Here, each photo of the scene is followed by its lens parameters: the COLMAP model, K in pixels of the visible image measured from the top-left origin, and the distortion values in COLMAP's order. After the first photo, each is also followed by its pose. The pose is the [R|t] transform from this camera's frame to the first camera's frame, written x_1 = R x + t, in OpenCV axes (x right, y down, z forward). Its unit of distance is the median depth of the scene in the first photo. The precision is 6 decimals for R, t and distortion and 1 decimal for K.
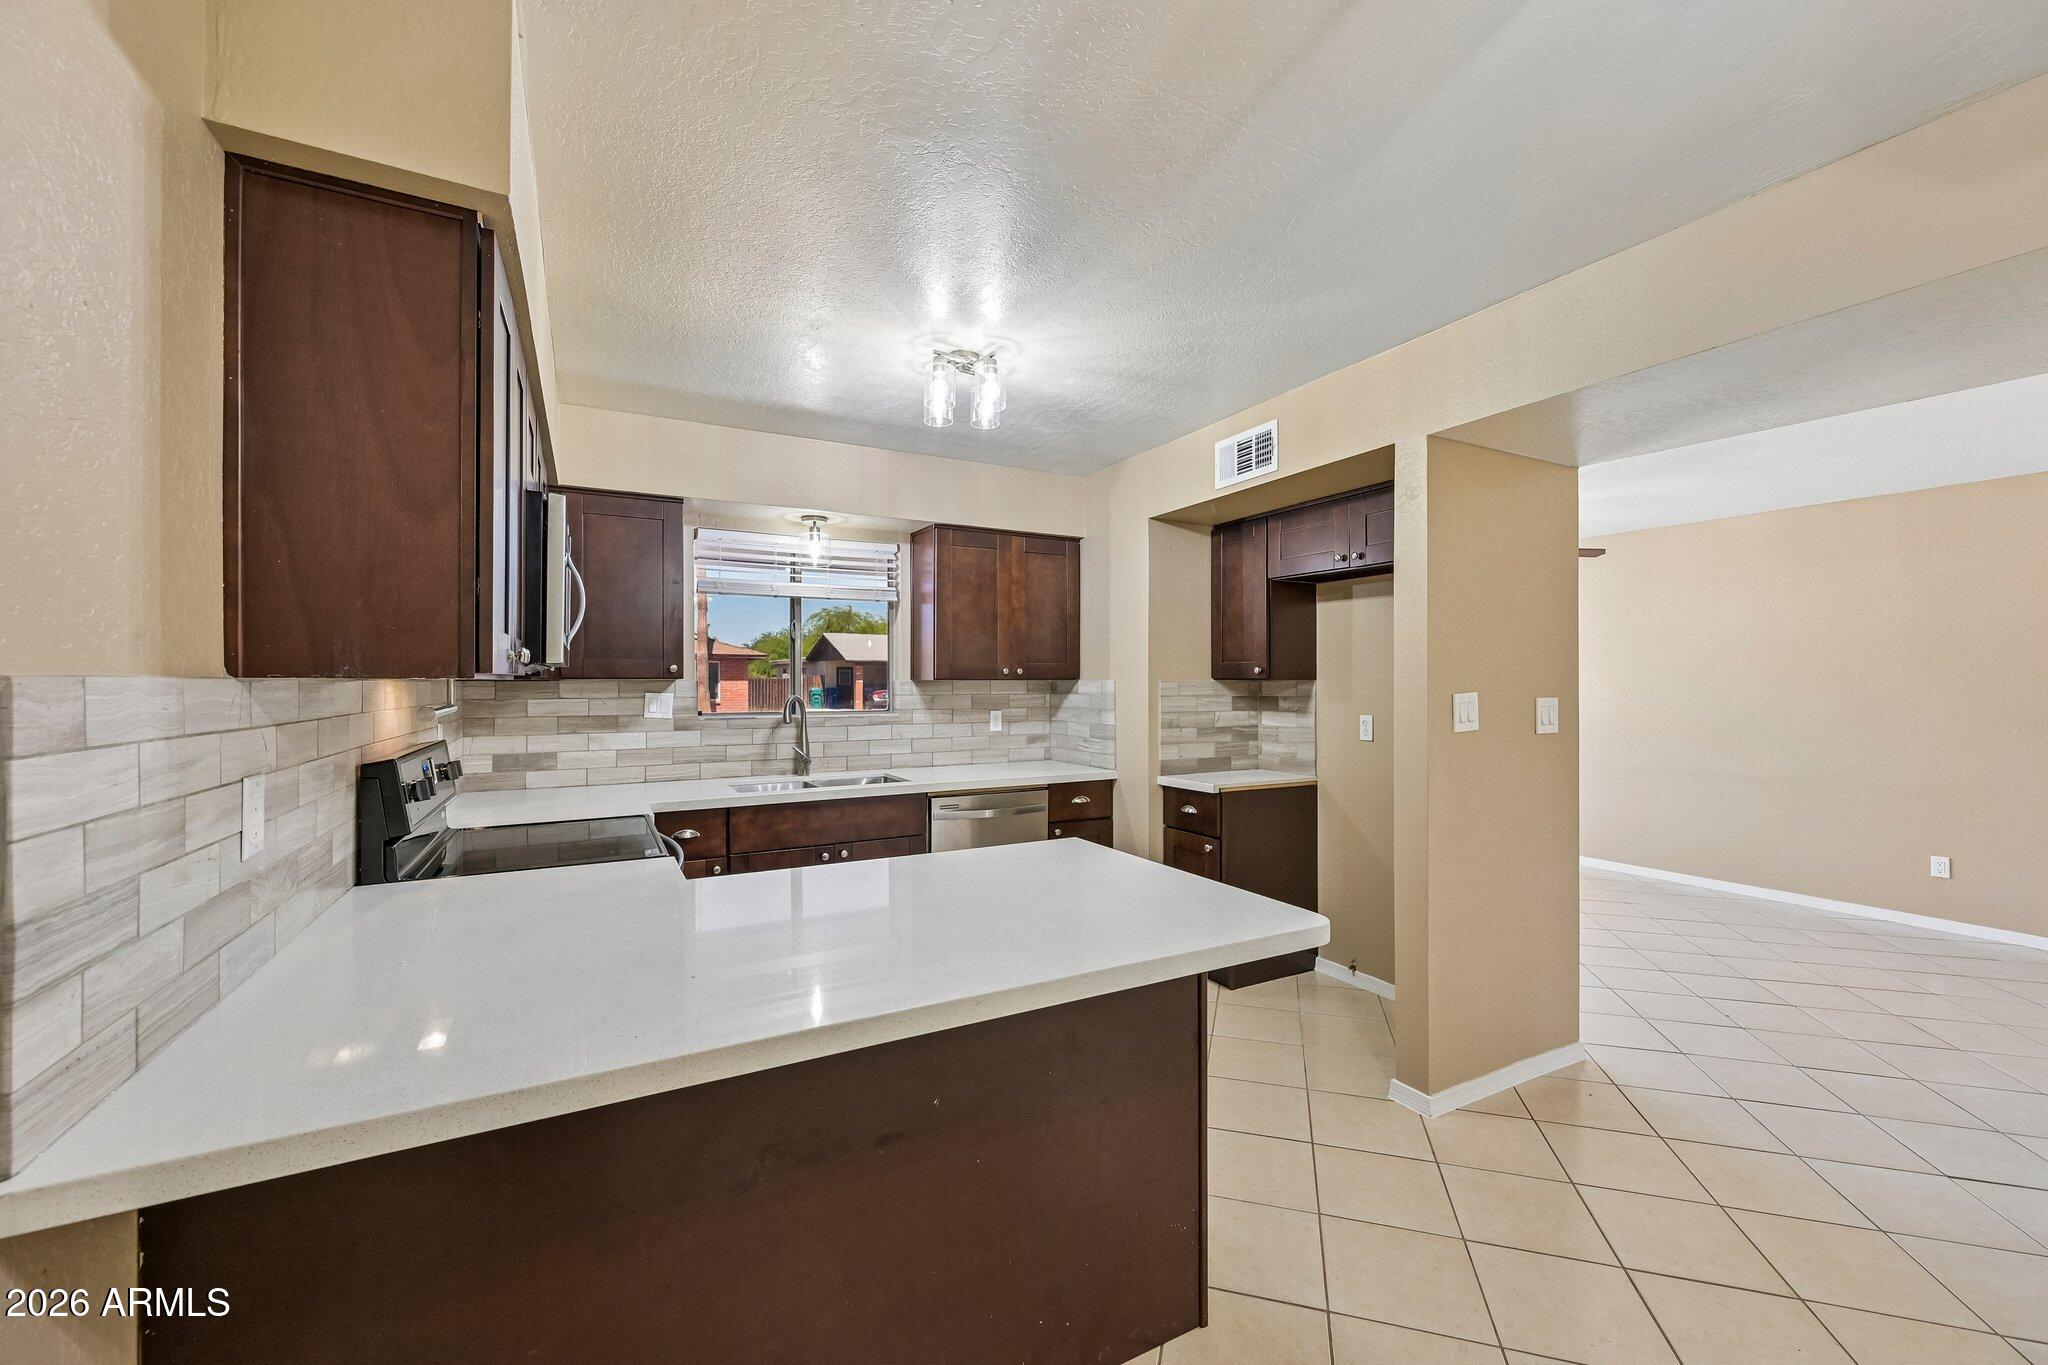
lens RADIAL K [[813.2, 0, 1033.2], [0, 813.2, 680.6], [0, 0, 1]] dist [0.000388, -0.000004]
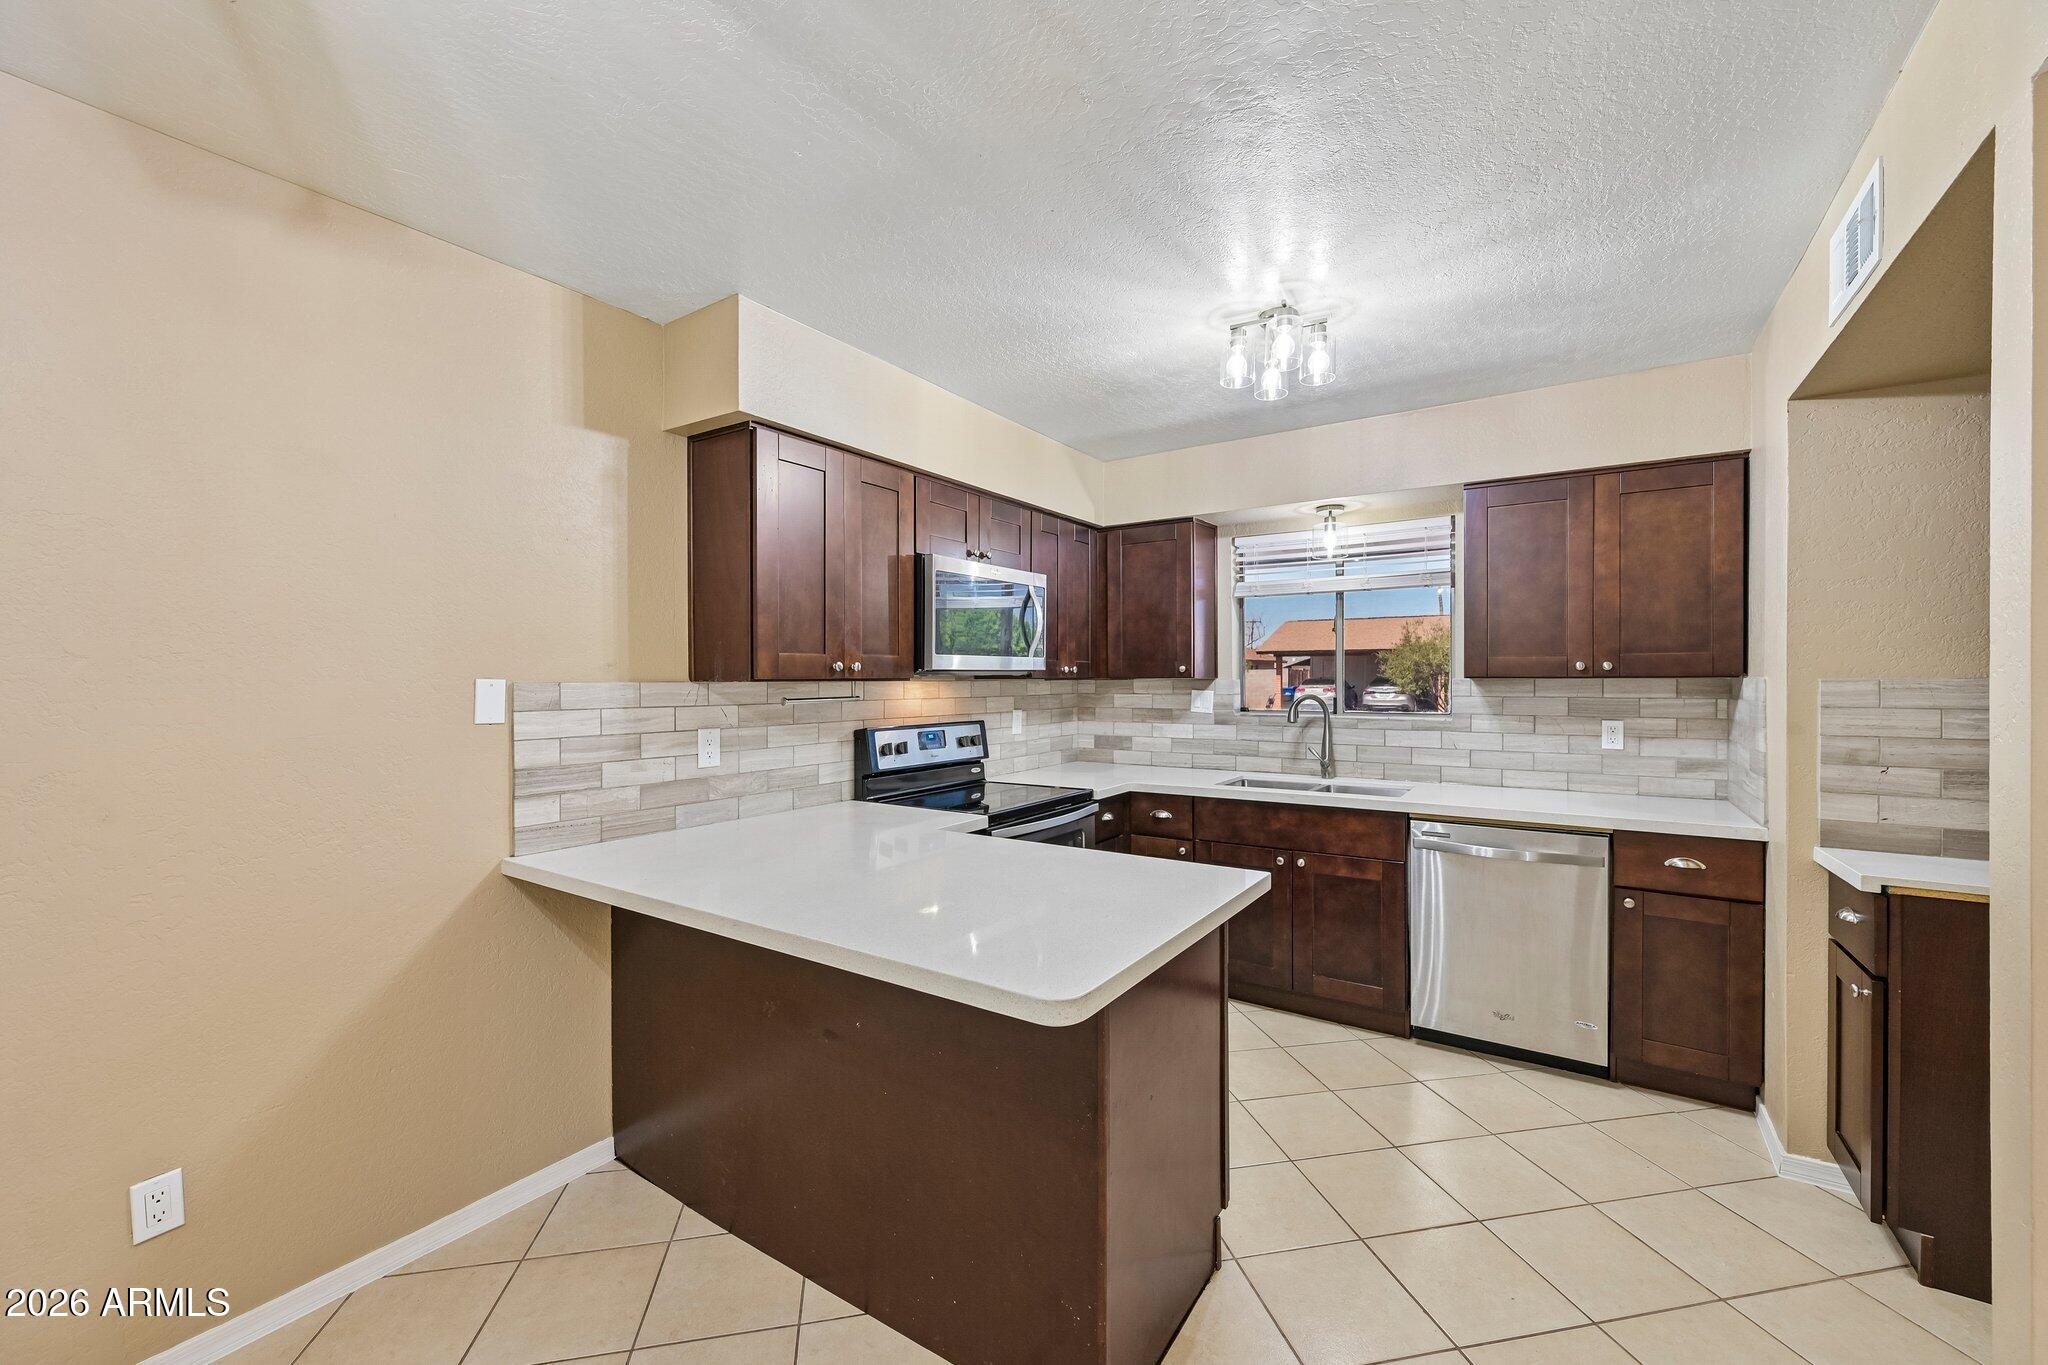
lens RADIAL K [[813.2, 0, 1027.5], [0, 813.2, 682.1], [0, 0, 1]] dist [0.000388, -0.000004]
pose [[0.459988, 0.003595, -0.887918, 0.440773], [0.003868, 0.999974, 0.006053, -0.004022], [0.887917, -0.006219, 0.459962, 0.266515]]
